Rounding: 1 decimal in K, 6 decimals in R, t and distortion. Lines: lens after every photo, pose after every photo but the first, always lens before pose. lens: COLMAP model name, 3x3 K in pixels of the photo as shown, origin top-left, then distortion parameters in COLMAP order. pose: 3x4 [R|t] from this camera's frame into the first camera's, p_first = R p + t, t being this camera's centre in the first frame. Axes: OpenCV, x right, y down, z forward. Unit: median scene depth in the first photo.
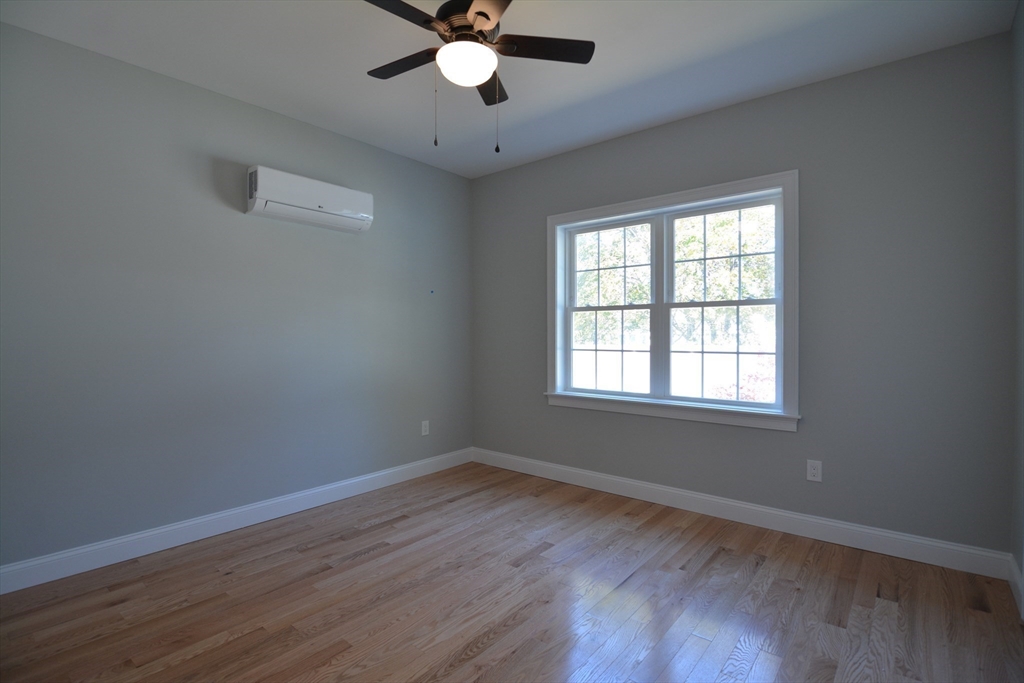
lens RADIAL K [[490.1, 0, 508.5], [0, 490.1, 338.0], [0, 0, 1]] dist [-0.004560, -0.011595]
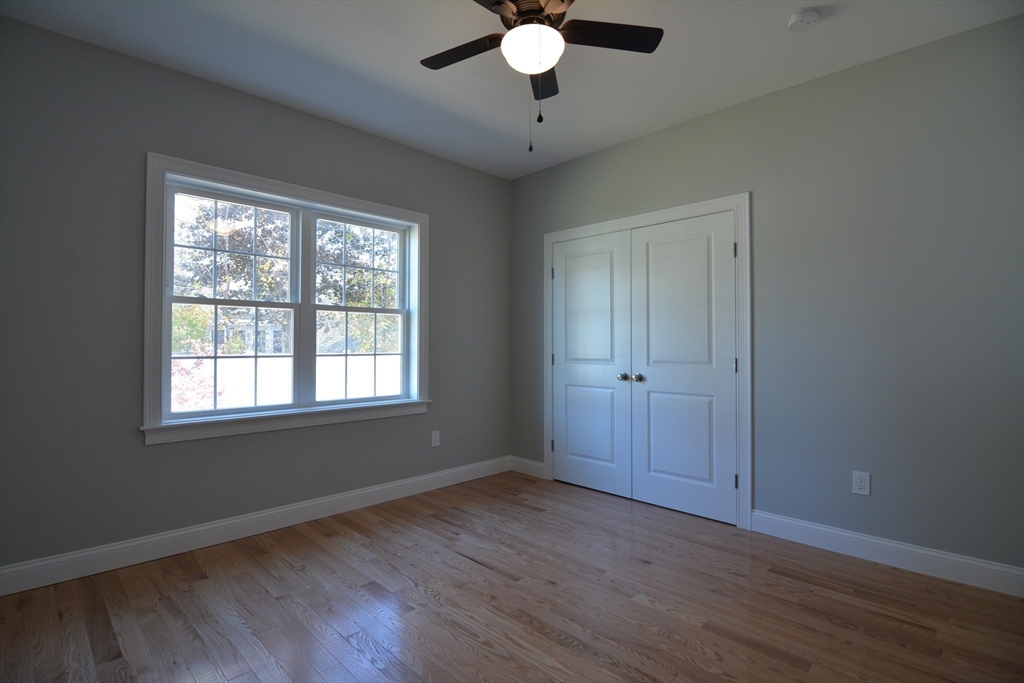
lens RADIAL K [[490.1, 0, 508.5], [0, 490.1, 338.0], [0, 0, 1]] dist [-0.004560, -0.011595]
pose [[0.094442, 0.013756, 0.995435, -0.613286], [0.003864, 0.999892, -0.014184, 0.009277], [-0.995523, 0.005186, 0.094378, 0.567595]]
